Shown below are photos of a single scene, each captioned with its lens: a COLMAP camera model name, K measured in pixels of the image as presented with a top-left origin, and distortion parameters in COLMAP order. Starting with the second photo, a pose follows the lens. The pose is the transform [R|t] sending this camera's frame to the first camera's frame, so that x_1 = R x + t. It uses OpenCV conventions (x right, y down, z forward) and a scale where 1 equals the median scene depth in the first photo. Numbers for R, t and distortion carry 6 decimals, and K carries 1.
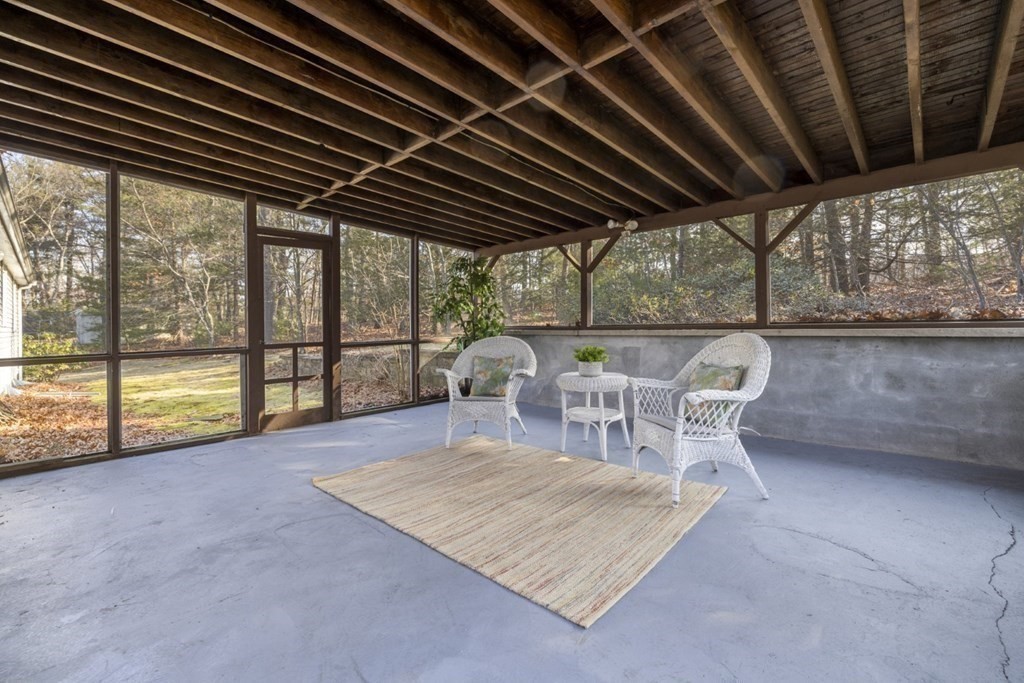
lens RADIAL K [[433.6, 0, 506.8], [0, 433.6, 326.0], [0, 0, 1]] dist [-0.001104, -0.000160]
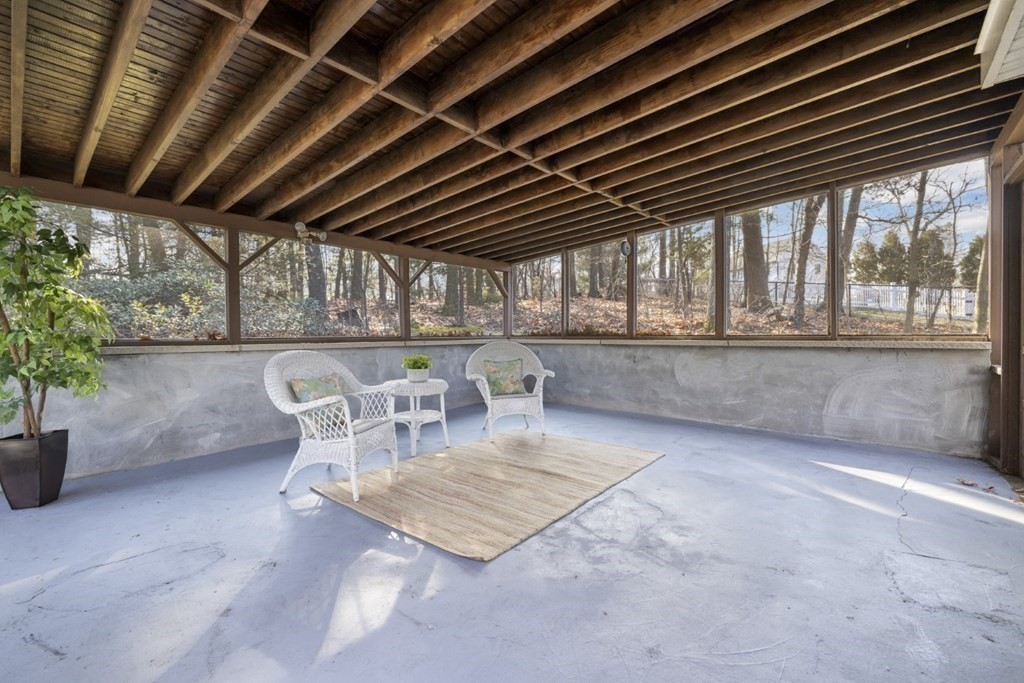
lens RADIAL K [[433.6, 0, 506.8], [0, 433.6, 326.0], [0, 0, 1]] dist [-0.001104, -0.000160]
pose [[-0.037656, 0.038861, 0.998535, -1.011680], [0.011509, 0.999194, -0.038453, 0.018370], [-0.999224, 0.010044, -0.038073, 0.874397]]
